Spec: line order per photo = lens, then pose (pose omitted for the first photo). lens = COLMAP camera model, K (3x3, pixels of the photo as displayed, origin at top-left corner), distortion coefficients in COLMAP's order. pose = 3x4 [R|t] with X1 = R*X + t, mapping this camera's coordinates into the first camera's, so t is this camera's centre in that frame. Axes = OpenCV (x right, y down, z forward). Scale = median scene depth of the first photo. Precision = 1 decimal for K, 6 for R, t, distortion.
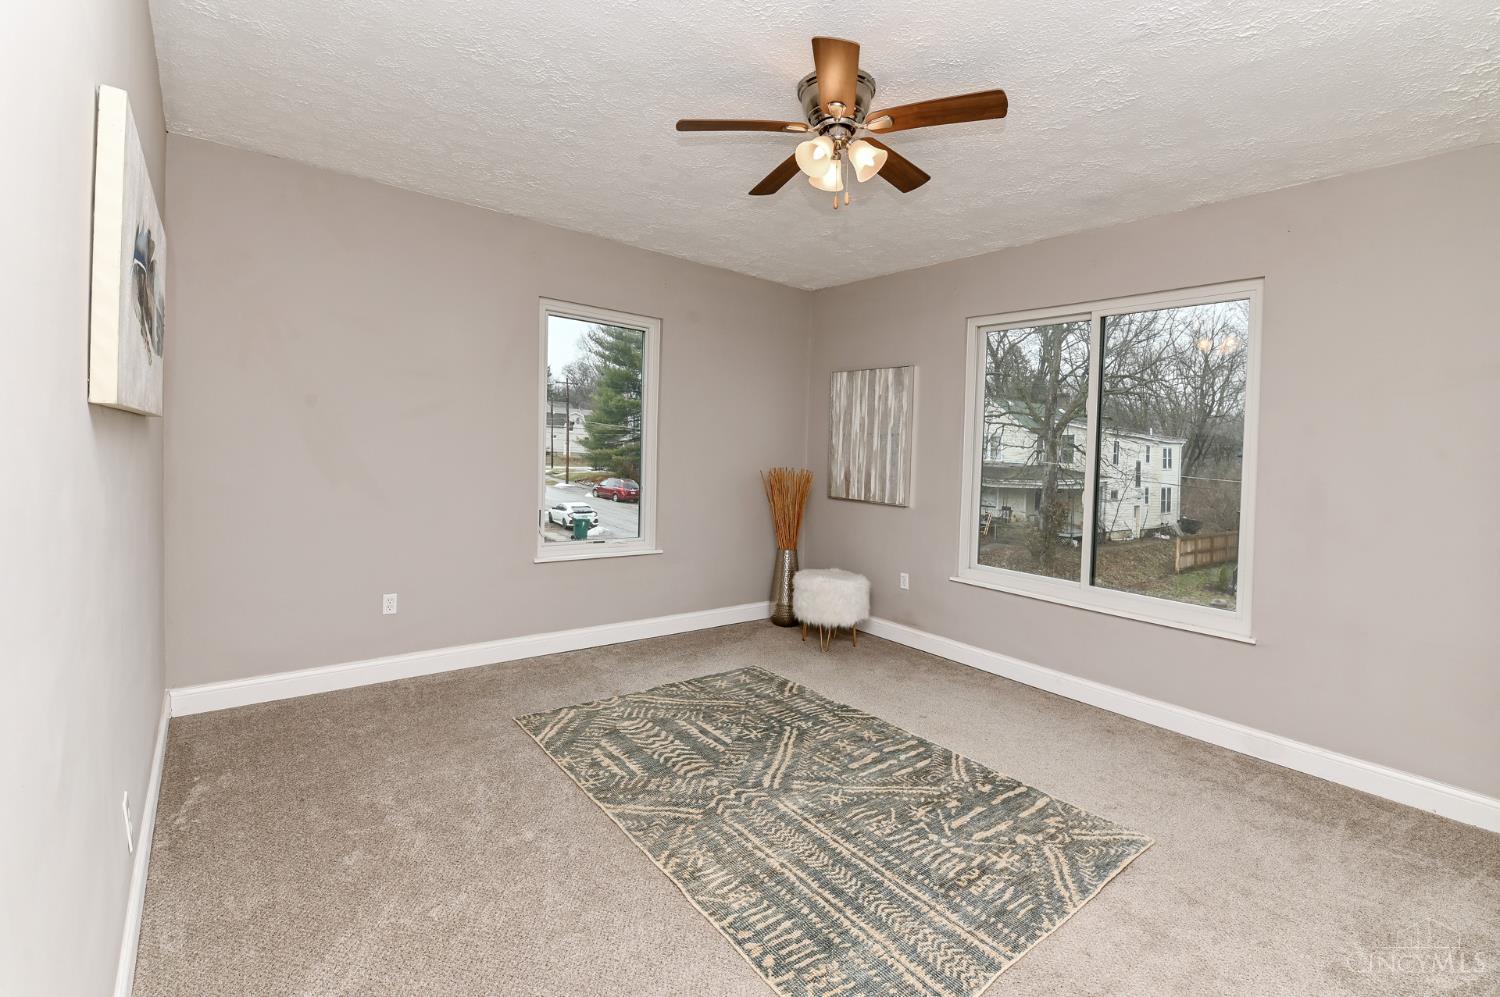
lens RADIAL K [[675.1, 0, 753.3], [0, 675.1, 482.8], [0, 0, 1]] dist [0.000607, -0.010192]
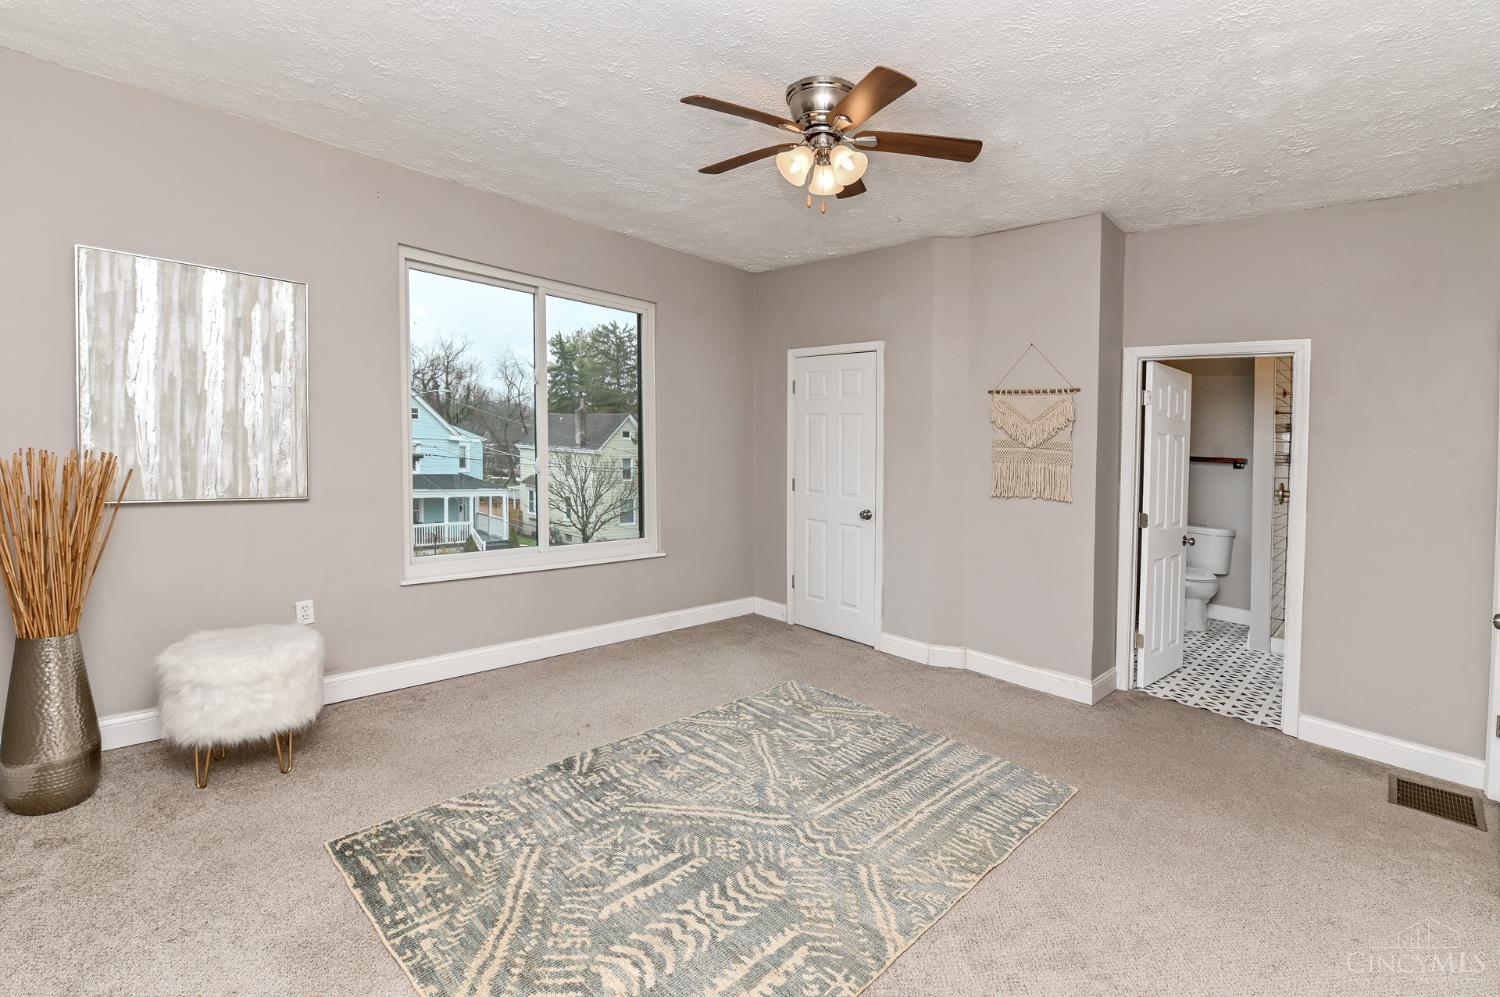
lens RADIAL K [[675.1, 0, 753.3], [0, 675.1, 482.8], [0, 0, 1]] dist [0.000607, -0.010192]
pose [[-0.135093, -0.113947, 0.984259, -0.719235], [-0.006987, 0.993450, 0.114052, -0.087147], [-0.990808, 0.008531, -0.135005, 1.045948]]
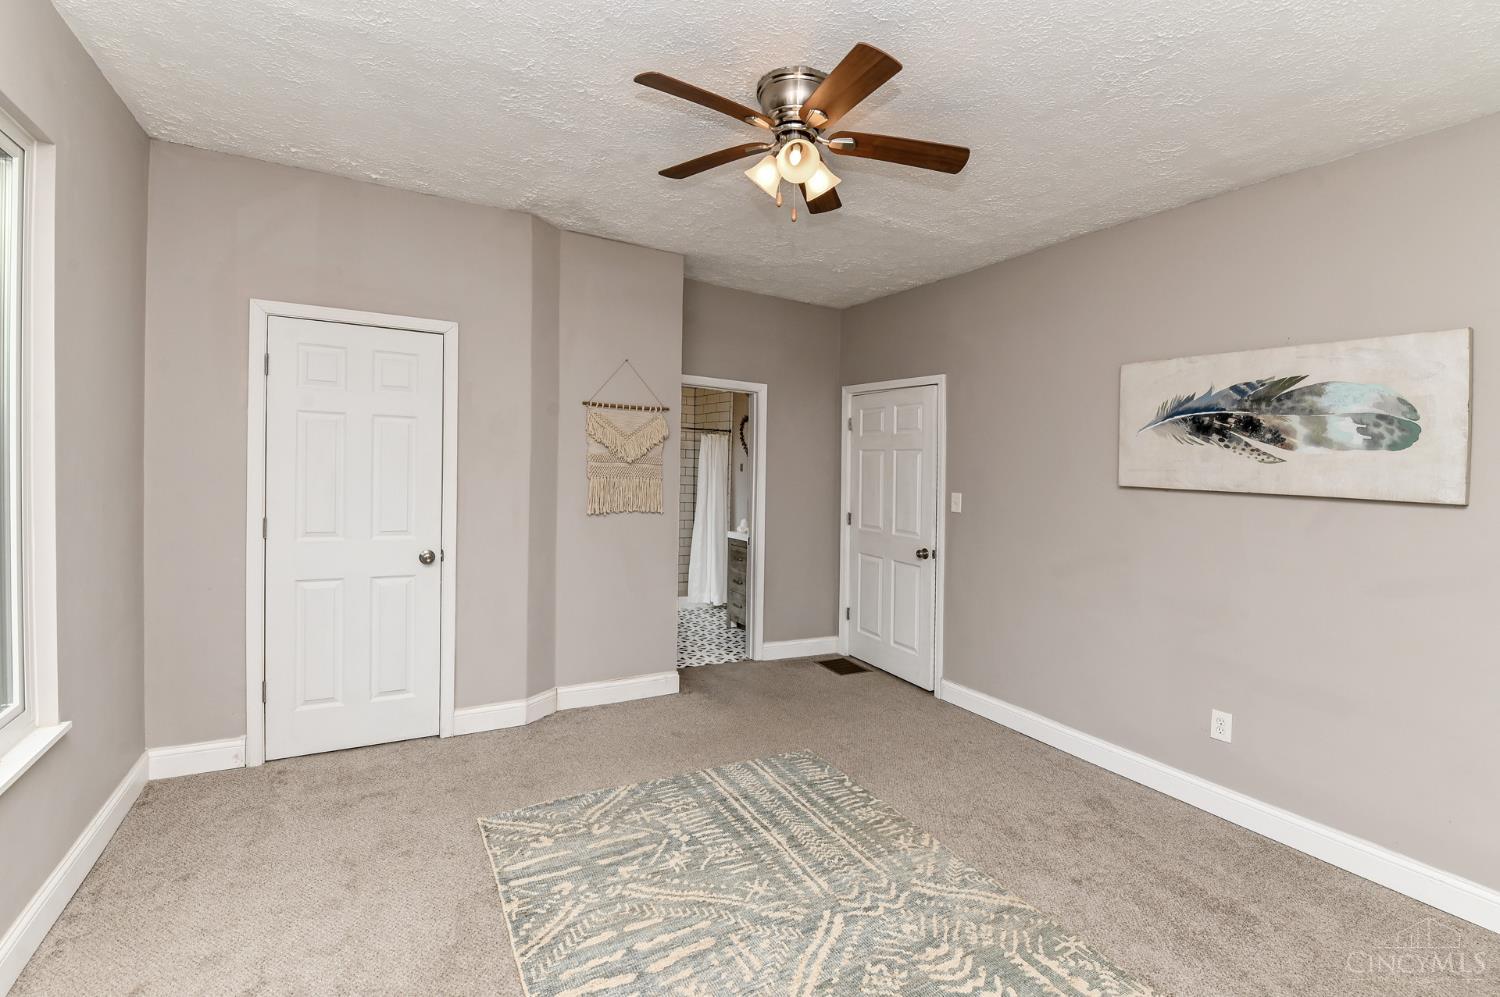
lens RADIAL K [[668.8, 0, 782.9], [0, 668.8, 469.7], [0, 0, 1]] dist [0.003177, -0.011013]
pose [[-0.989771, -0.084341, 0.115063, 0.034396], [-0.078245, 0.995331, 0.056515, -0.092923], [-0.119292, 0.046934, -0.991749, 1.576345]]
